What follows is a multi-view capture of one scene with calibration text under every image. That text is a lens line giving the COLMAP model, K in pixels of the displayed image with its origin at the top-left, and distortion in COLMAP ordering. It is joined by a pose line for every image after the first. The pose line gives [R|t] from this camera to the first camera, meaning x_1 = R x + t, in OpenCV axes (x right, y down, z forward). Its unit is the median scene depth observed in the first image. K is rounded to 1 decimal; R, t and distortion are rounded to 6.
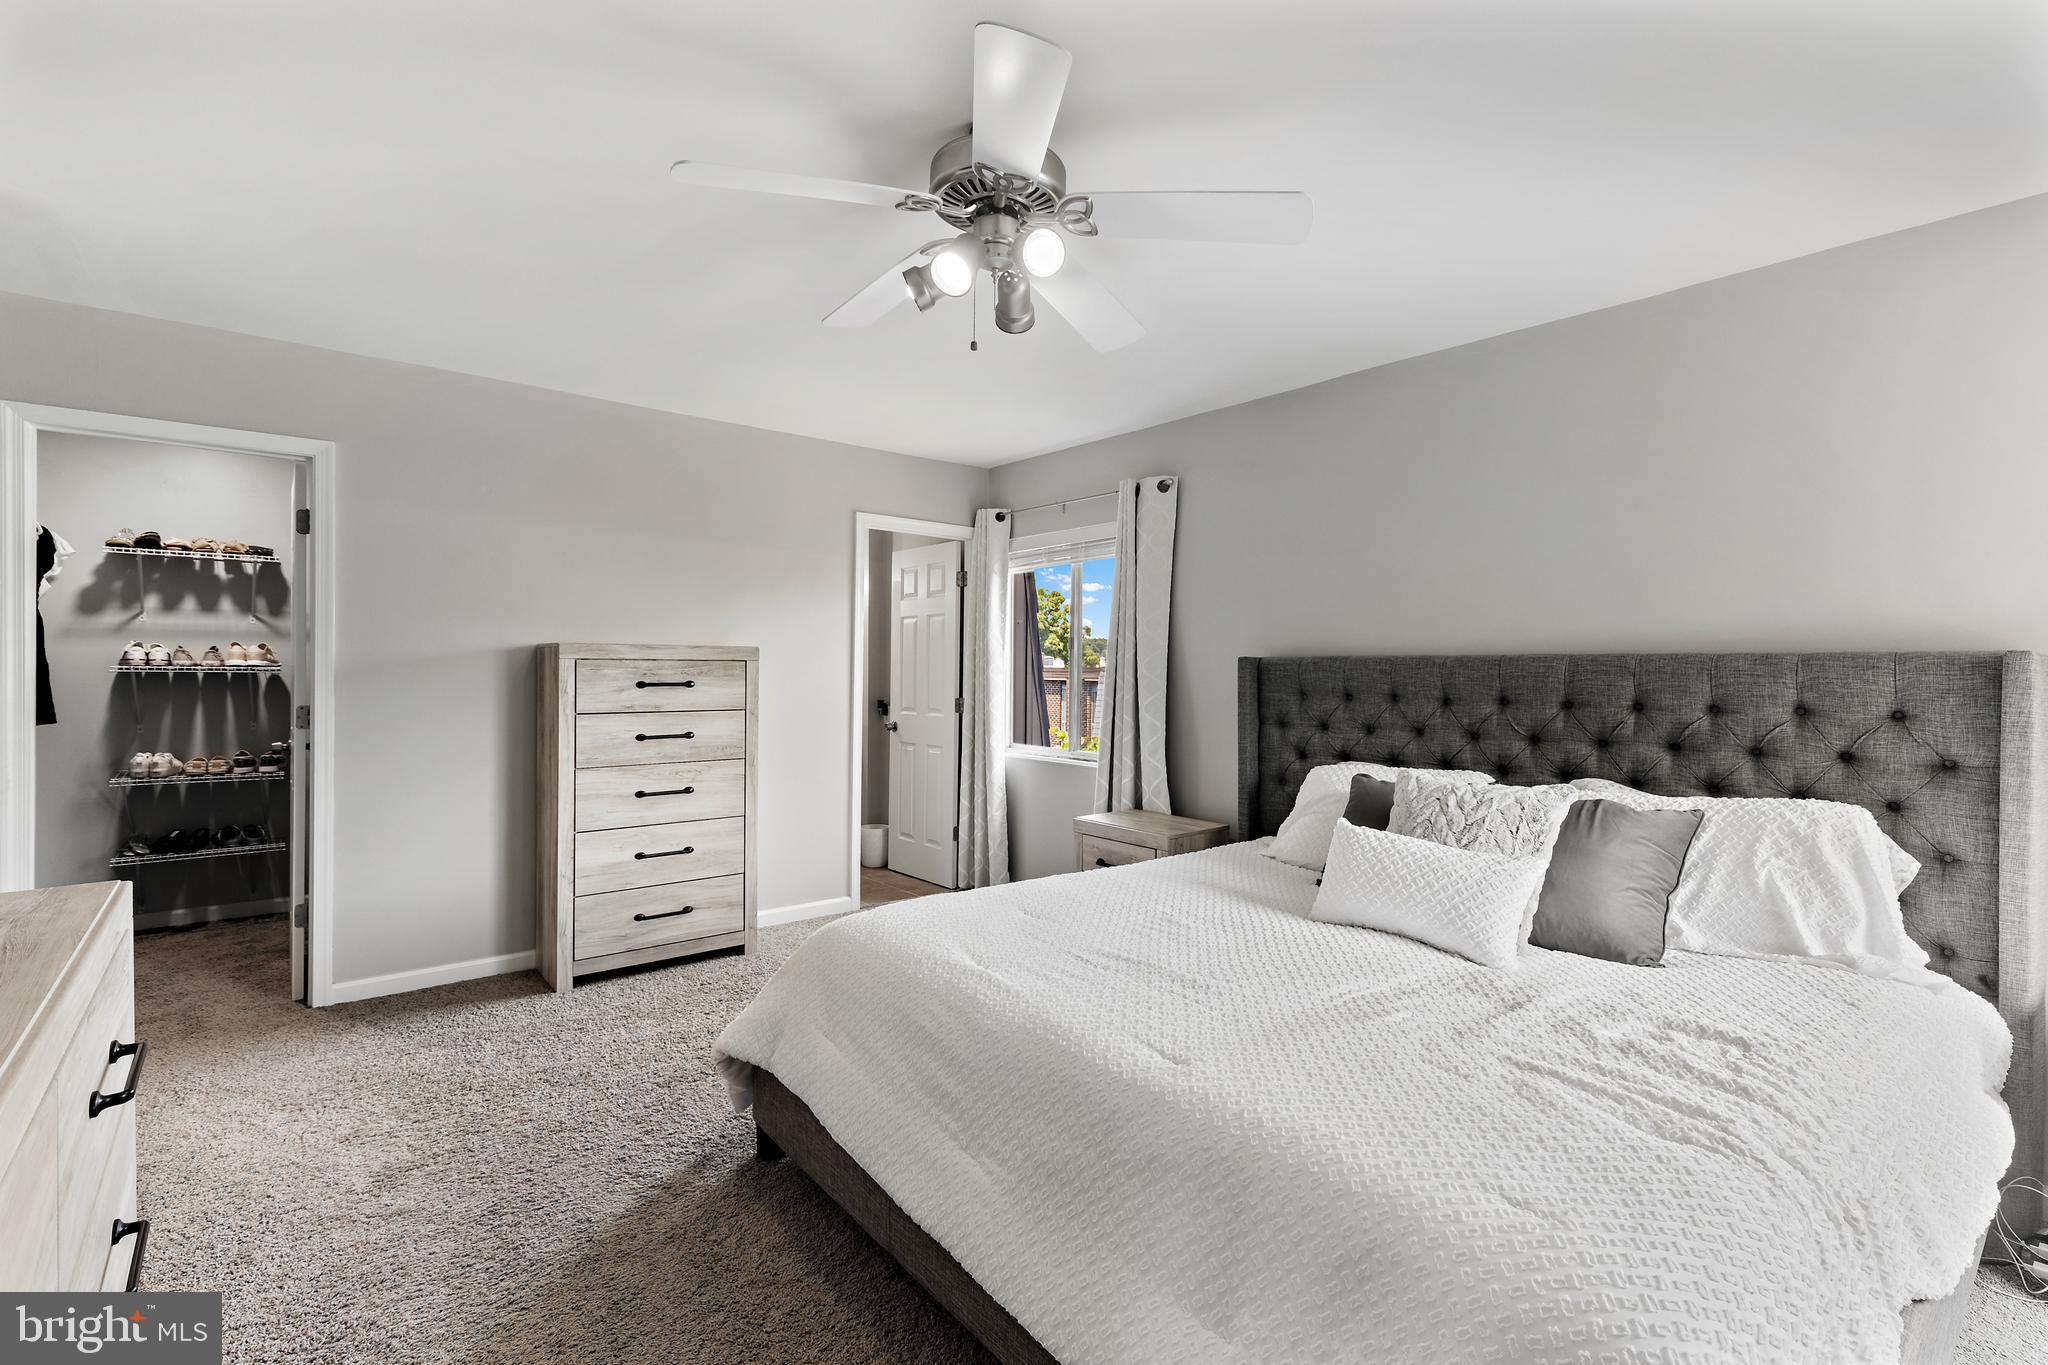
lens RADIAL K [[926.6, 0, 1033.5], [0, 926.6, 680.1], [0, 0, 1]] dist [0.005520, -0.001309]
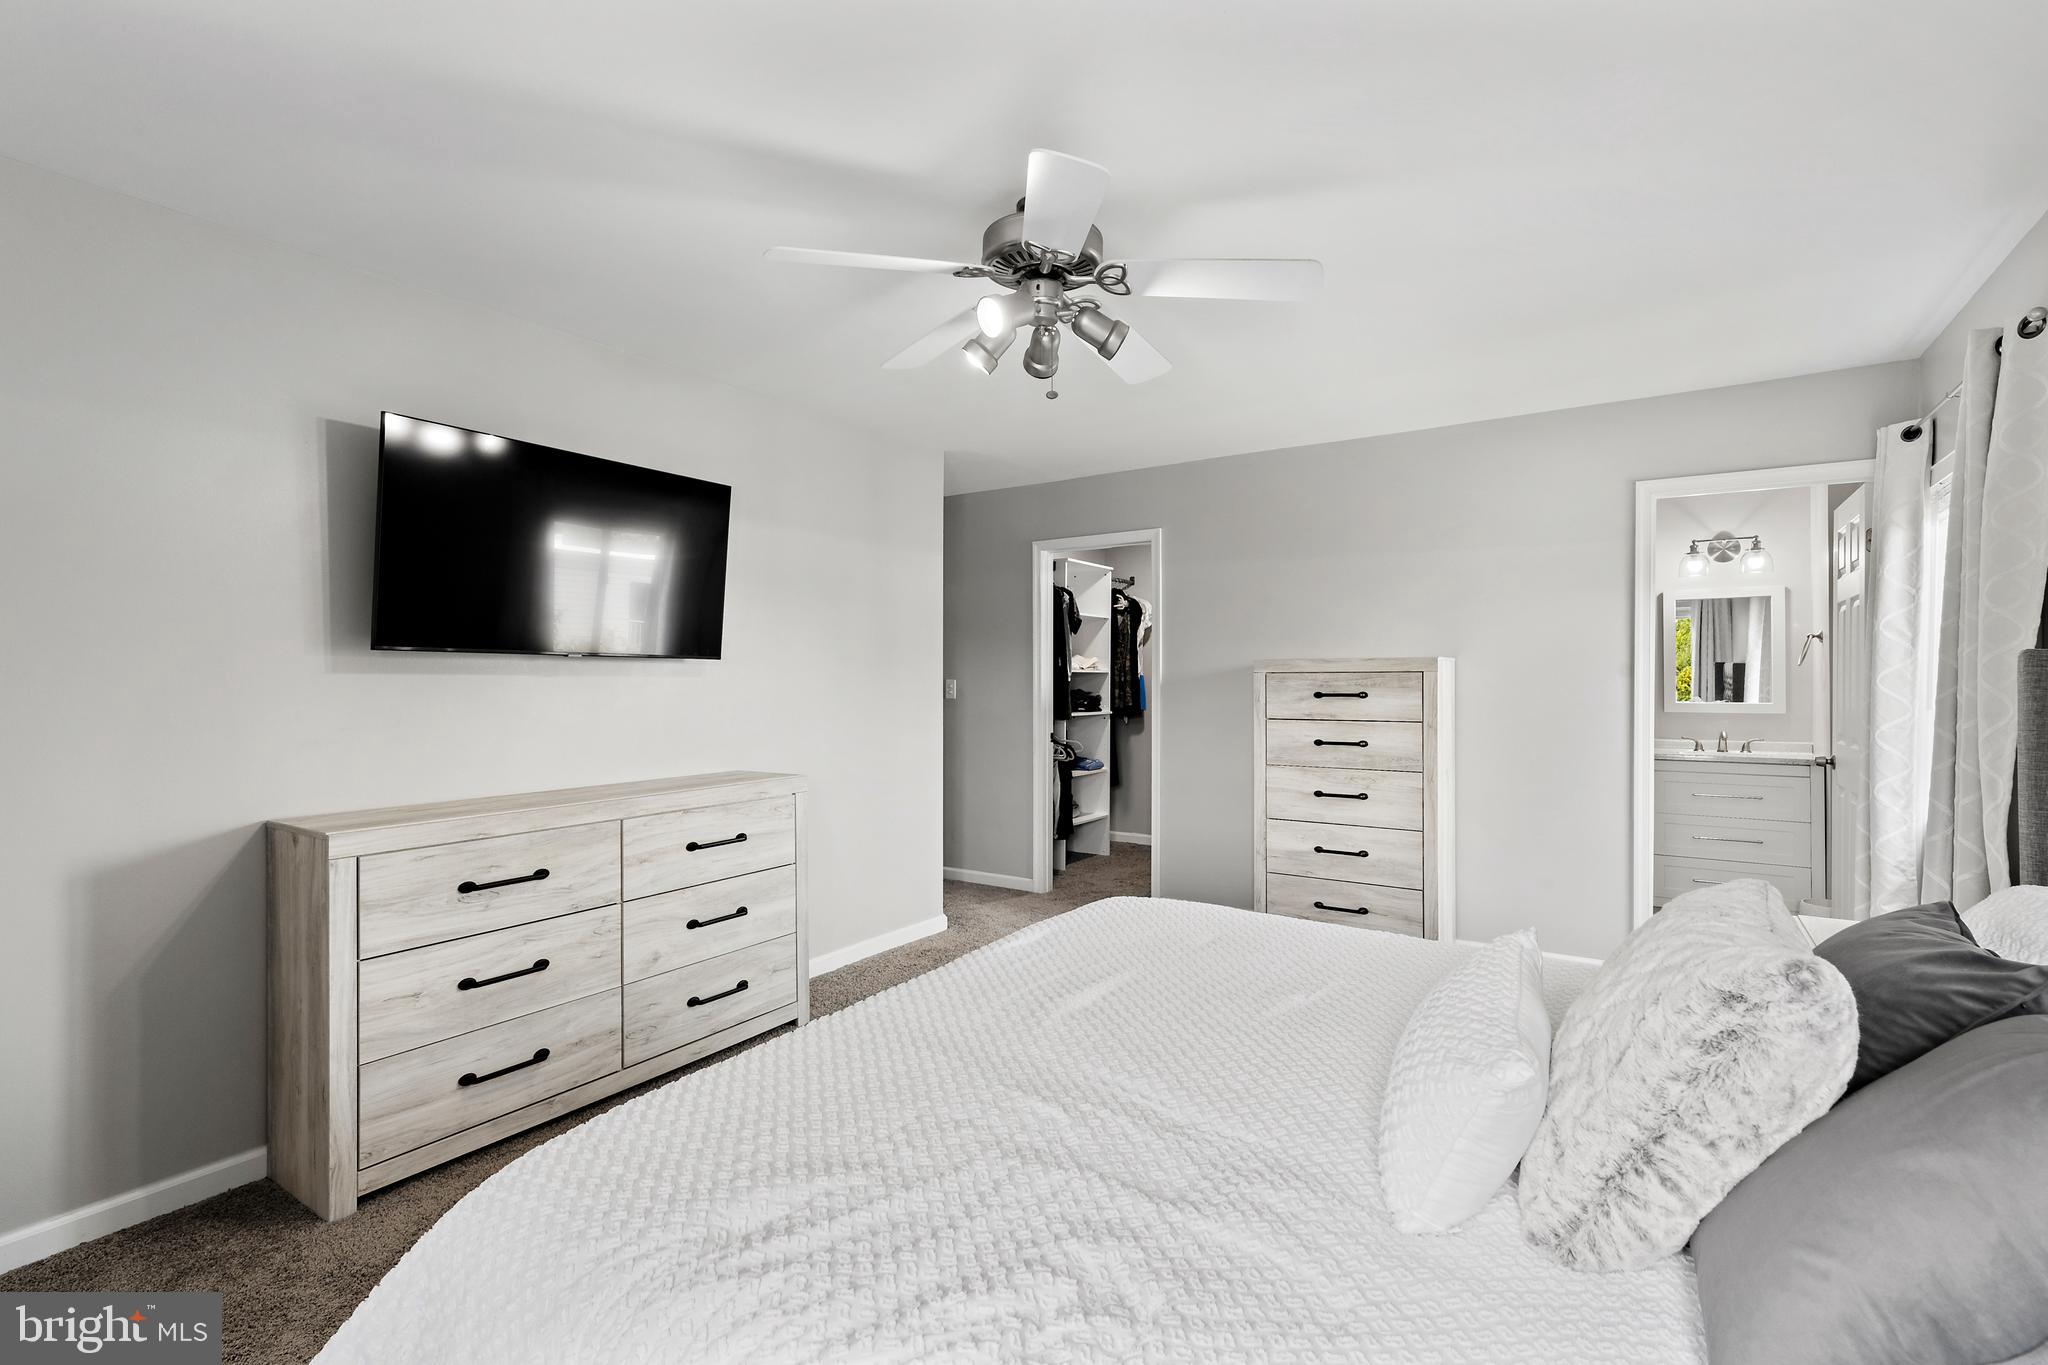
lens RADIAL K [[926.6, 0, 1022.7], [0, 926.6, 671.2], [0, 0, 1]] dist [0.005520, -0.001309]
pose [[0.280146, -0.014687, -0.959845, 0.542642], [-0.005461, 0.999842, -0.016893, -0.002814], [0.959942, 0.009975, 0.280022, 0.346500]]
